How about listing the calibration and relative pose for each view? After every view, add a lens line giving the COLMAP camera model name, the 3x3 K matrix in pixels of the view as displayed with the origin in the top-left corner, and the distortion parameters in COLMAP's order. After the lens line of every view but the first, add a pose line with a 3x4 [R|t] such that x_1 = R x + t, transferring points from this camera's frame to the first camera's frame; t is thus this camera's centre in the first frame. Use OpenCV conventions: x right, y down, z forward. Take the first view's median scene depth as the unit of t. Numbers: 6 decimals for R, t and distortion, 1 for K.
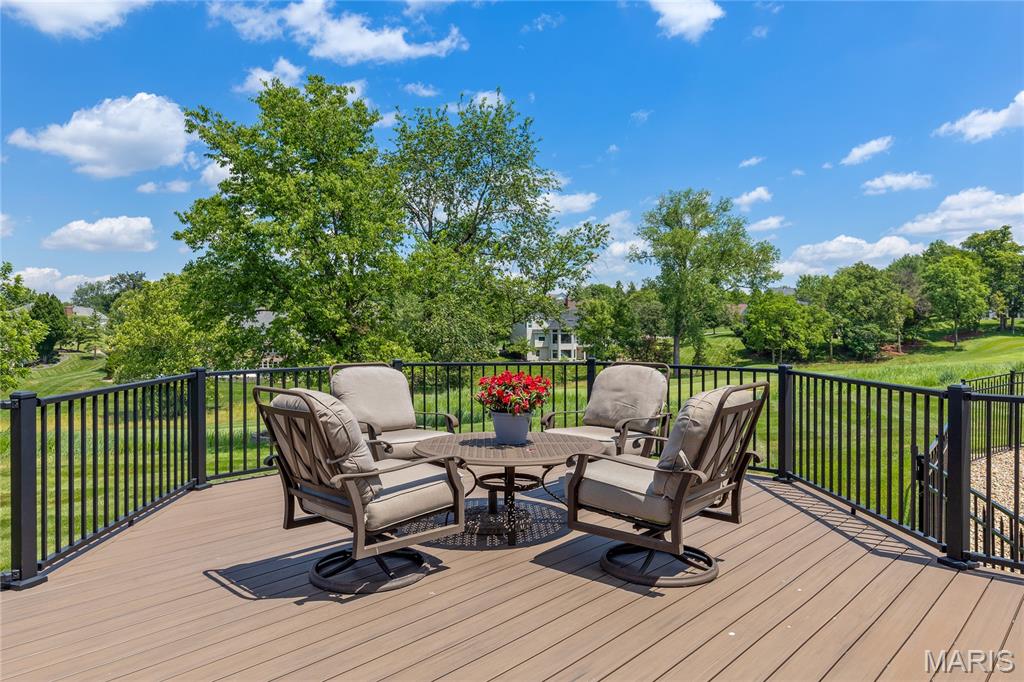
lens RADIAL K [[680.3, 0, 512.0], [0, 680.3, 341.0], [0, 0, 1]] dist [0.036352, 0.000449]
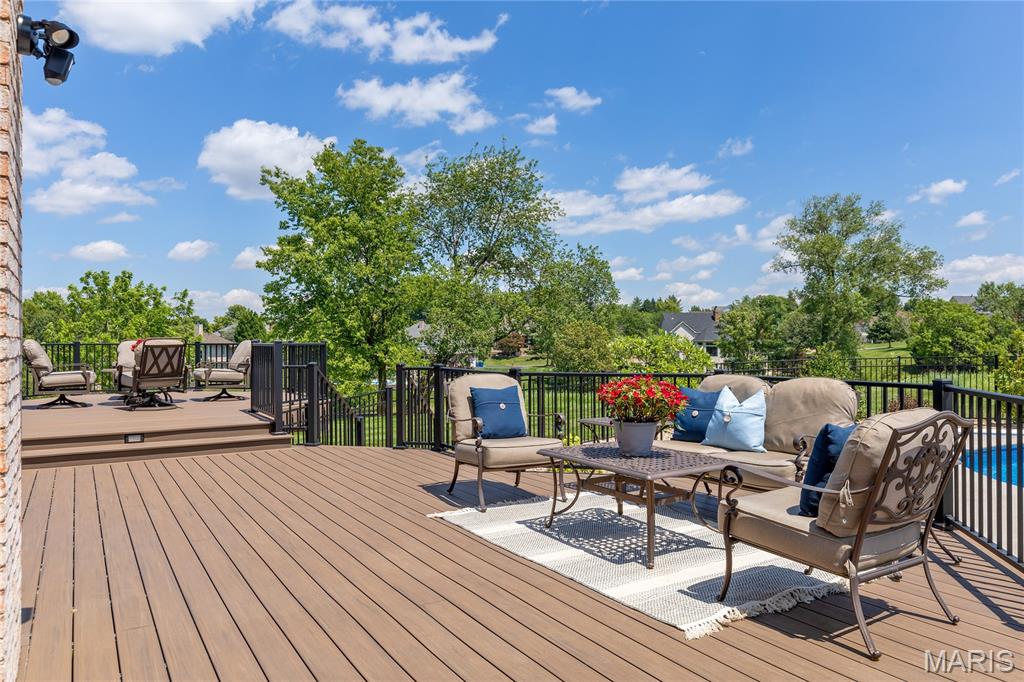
lens RADIAL K [[688.4, 0, 523.4], [0, 688.4, 341.5], [0, 0, 1]] dist [0.024470, -0.000897]
pose [[0.973428, -0.000680, -0.228993, 0.056538], [-0.003925, 0.999799, -0.019653, 0.003305], [0.228960, 0.020030, 0.973230, -0.031758]]
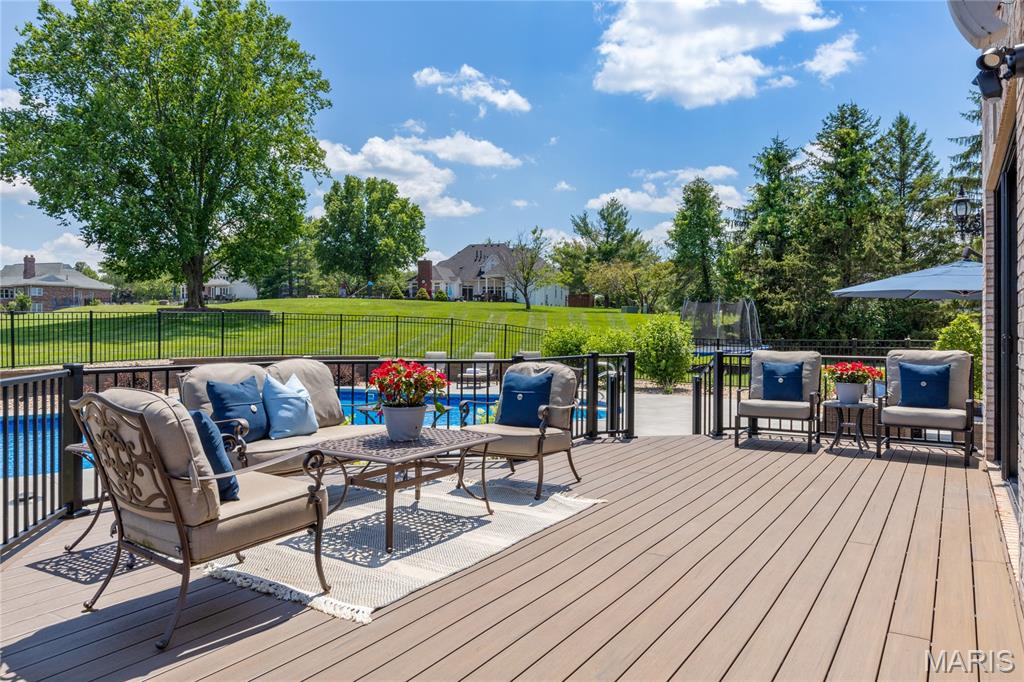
lens RADIAL K [[686.8, 0, 512.0], [0, 686.8, 341.0], [0, 0, 1]] dist [-0.001775, -0.000104]
pose [[-0.179640, -0.012704, 0.983650, -0.889384], [0.019677, 0.999670, 0.016505, -0.005171], [-0.983536, 0.022320, -0.179330, 0.890235]]
